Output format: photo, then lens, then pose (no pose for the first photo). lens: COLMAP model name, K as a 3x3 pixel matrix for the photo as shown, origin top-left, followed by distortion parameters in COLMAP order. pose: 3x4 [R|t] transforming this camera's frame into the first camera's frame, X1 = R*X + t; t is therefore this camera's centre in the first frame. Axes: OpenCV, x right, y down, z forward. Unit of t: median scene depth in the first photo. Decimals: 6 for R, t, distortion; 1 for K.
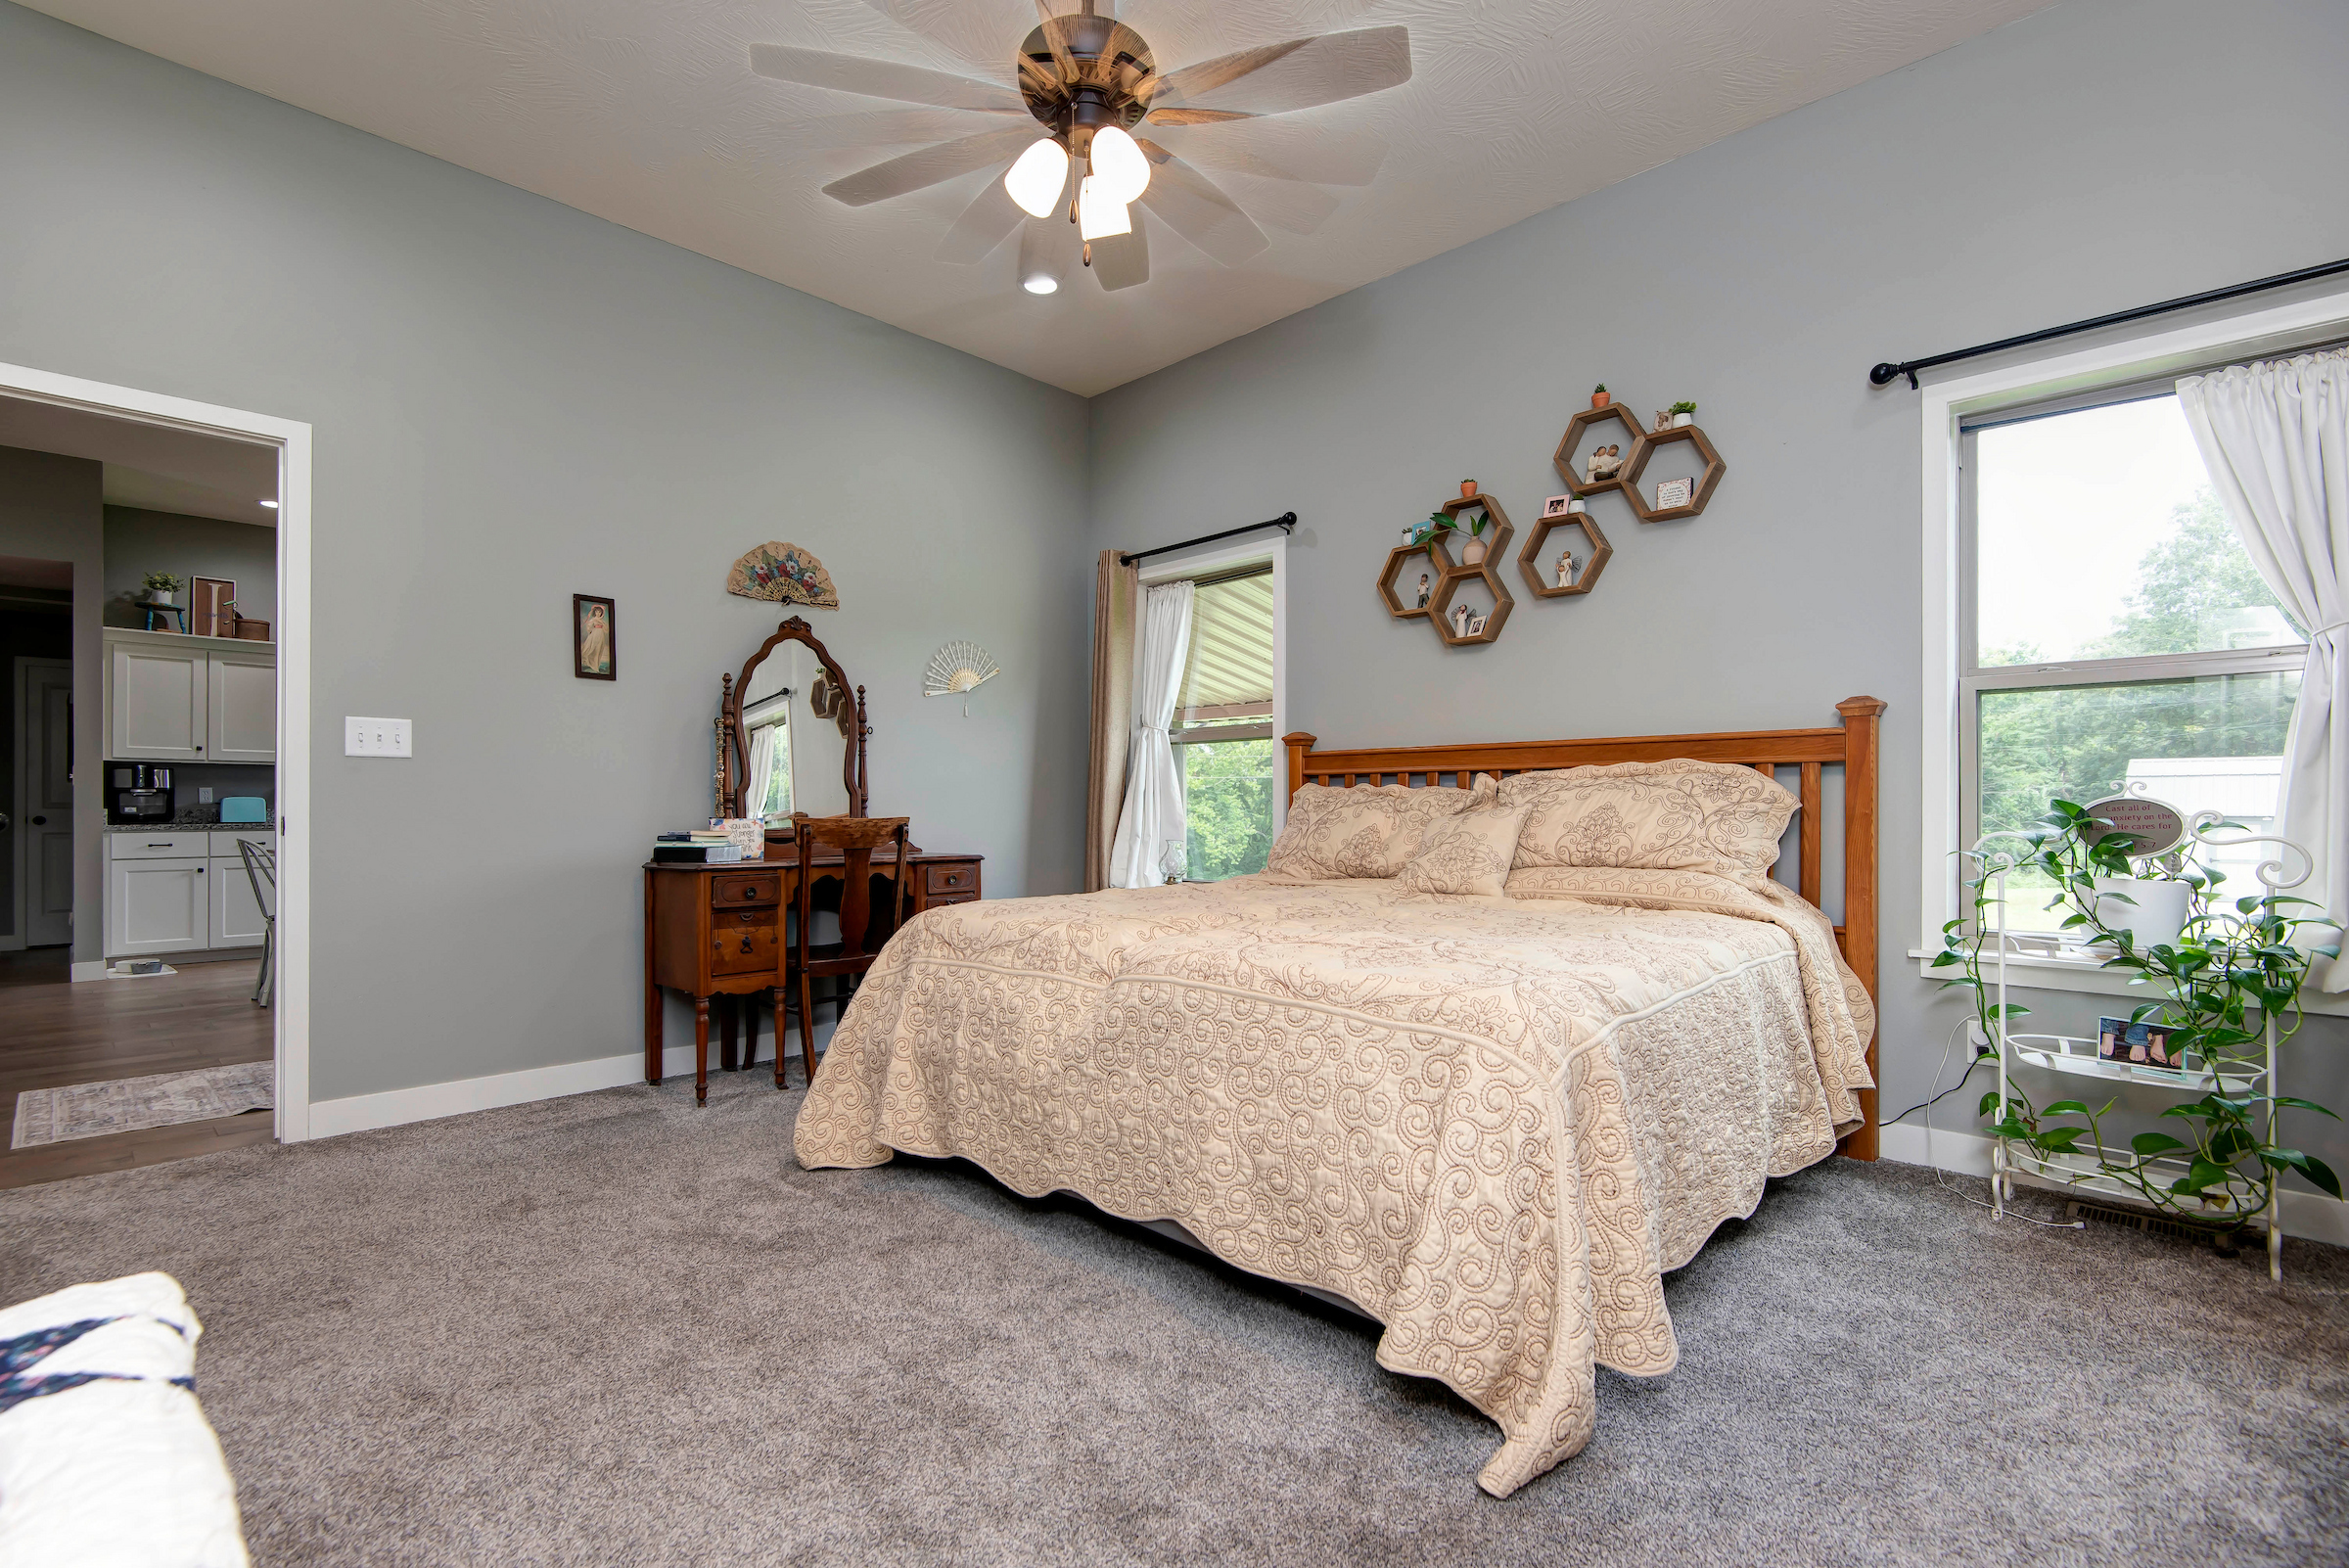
lens RADIAL K [[1086.2, 0, 1142.5], [0, 1086.2, 787.4], [0, 0, 1]] dist [0.049717, -0.025068]
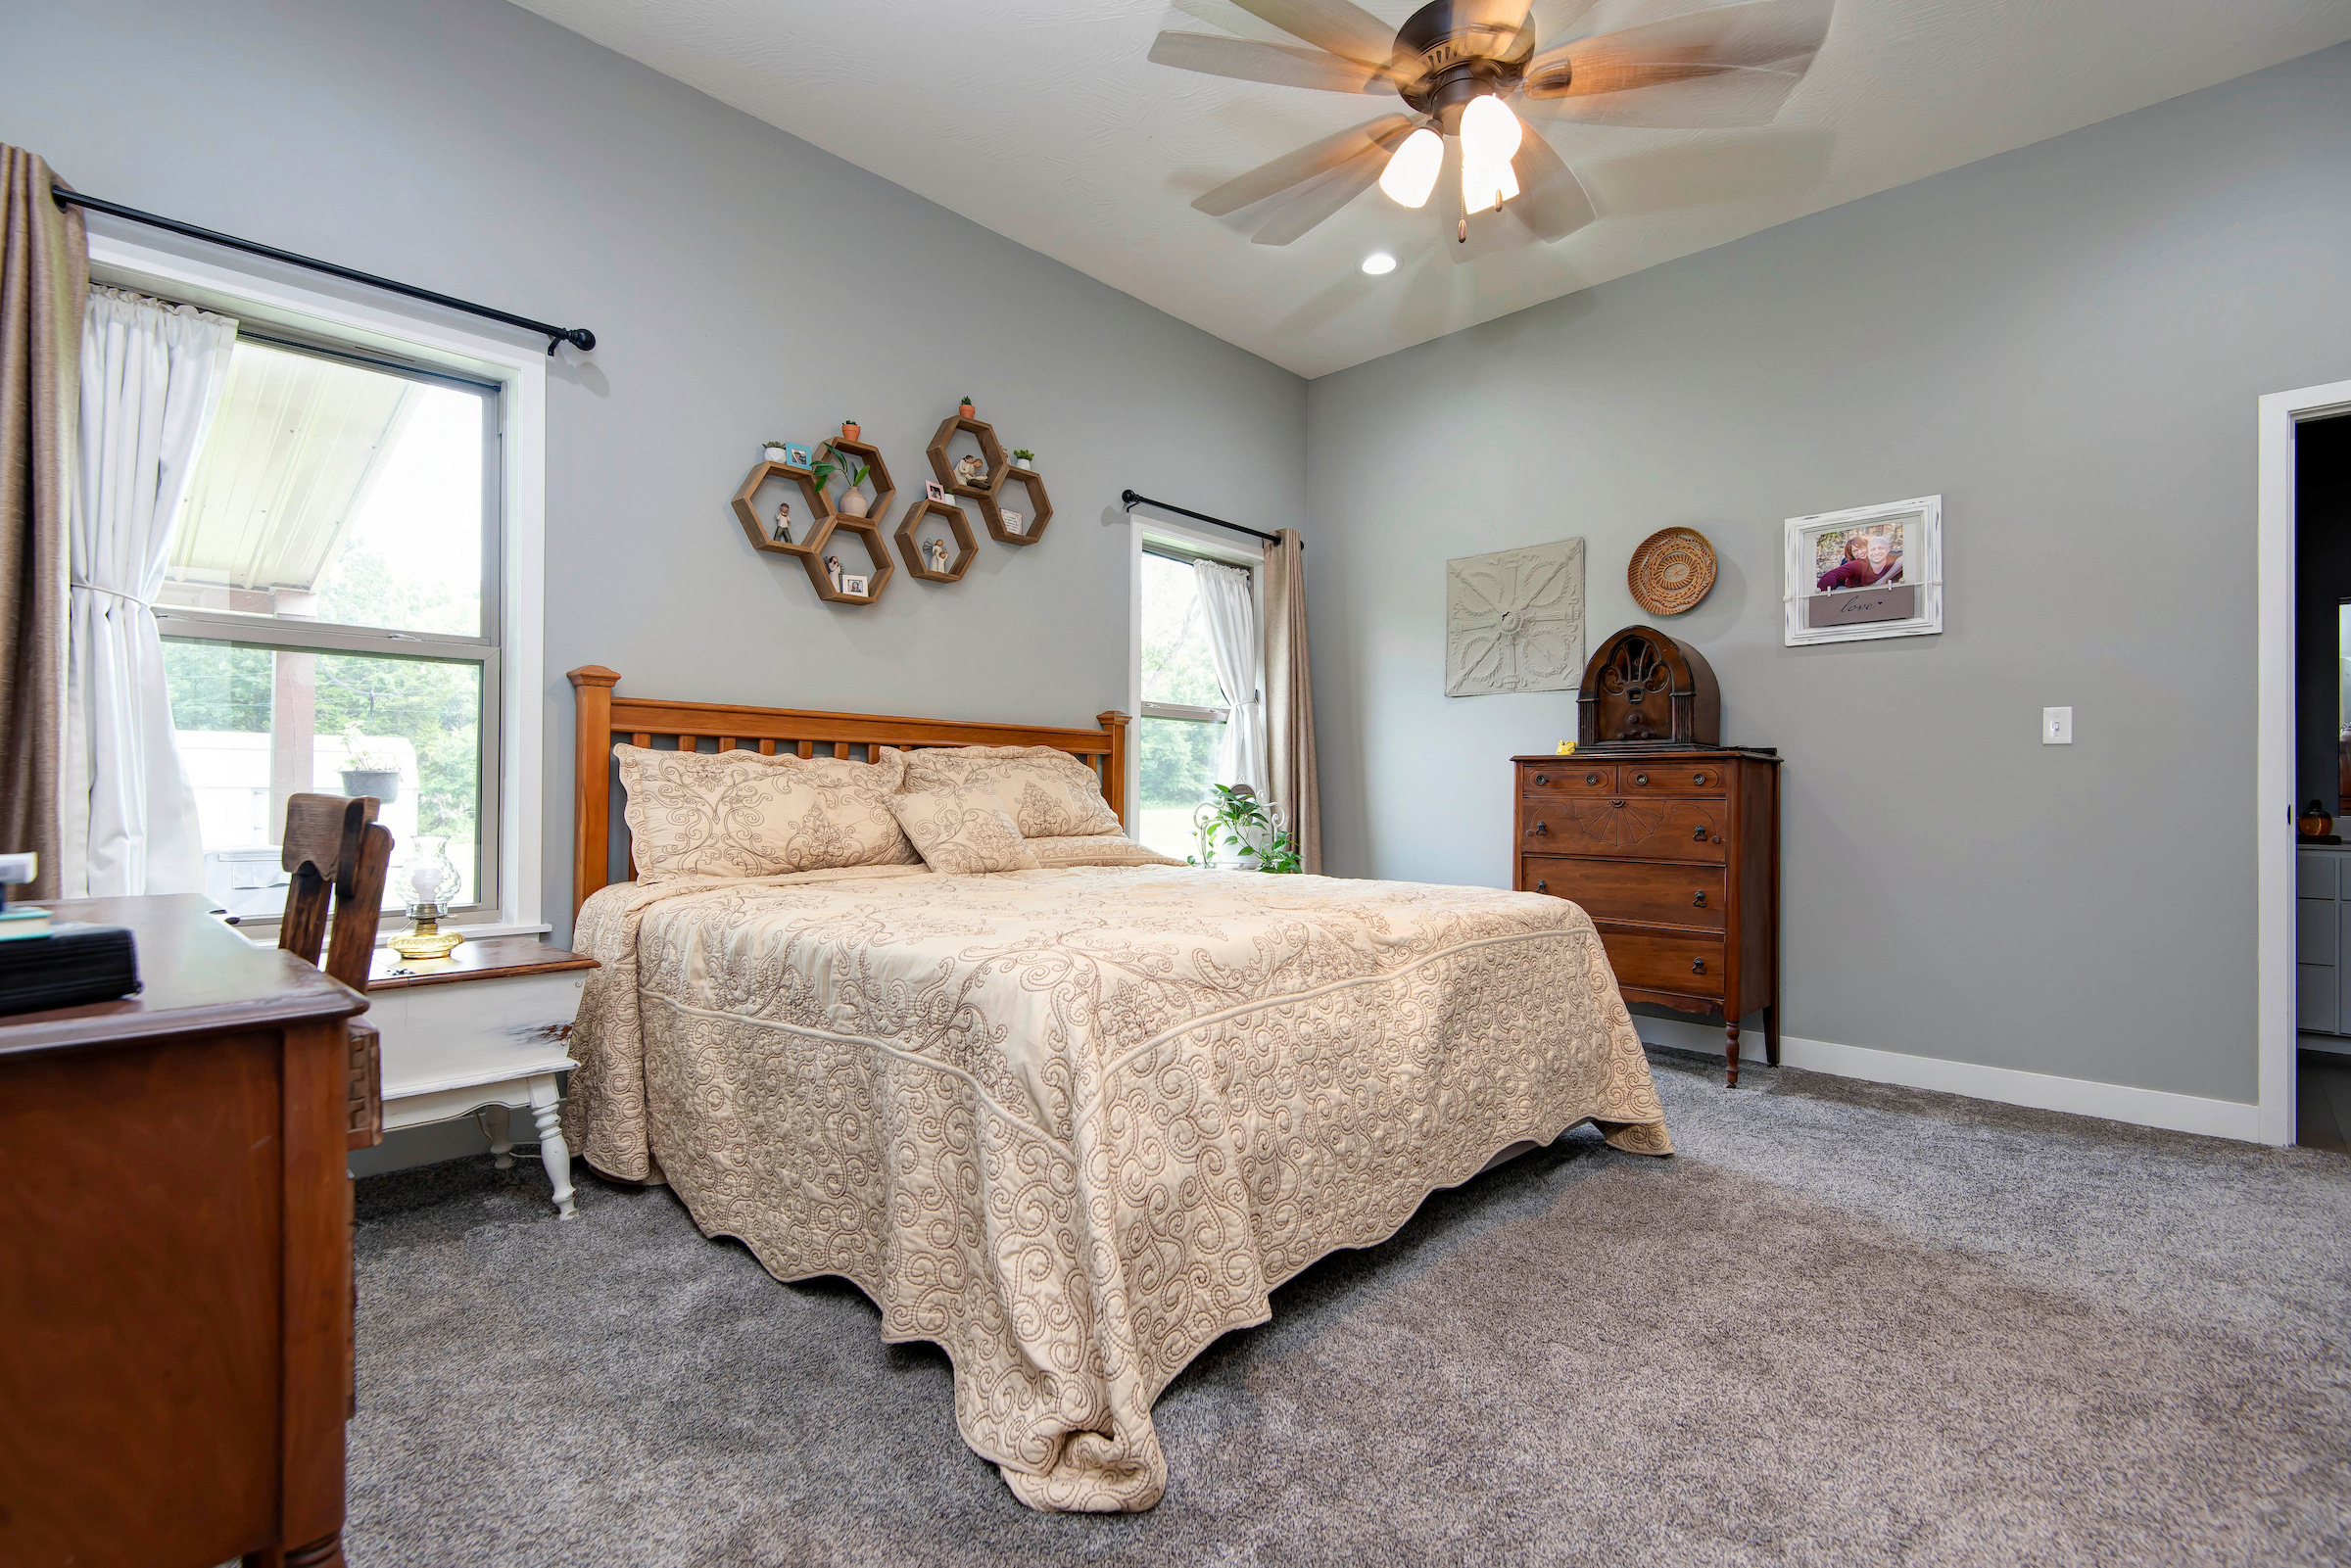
lens RADIAL K [[1087.0, 0, 1143.4], [0, 1087.0, 787.4], [0, 0, 1]] dist [0.049717, -0.025068]
pose [[-0.011998, 0.001793, 0.999926, -0.643231], [-0.033139, 0.999448, -0.002190, 0.016918], [-0.999379, -0.033163, -0.011932, 0.792837]]
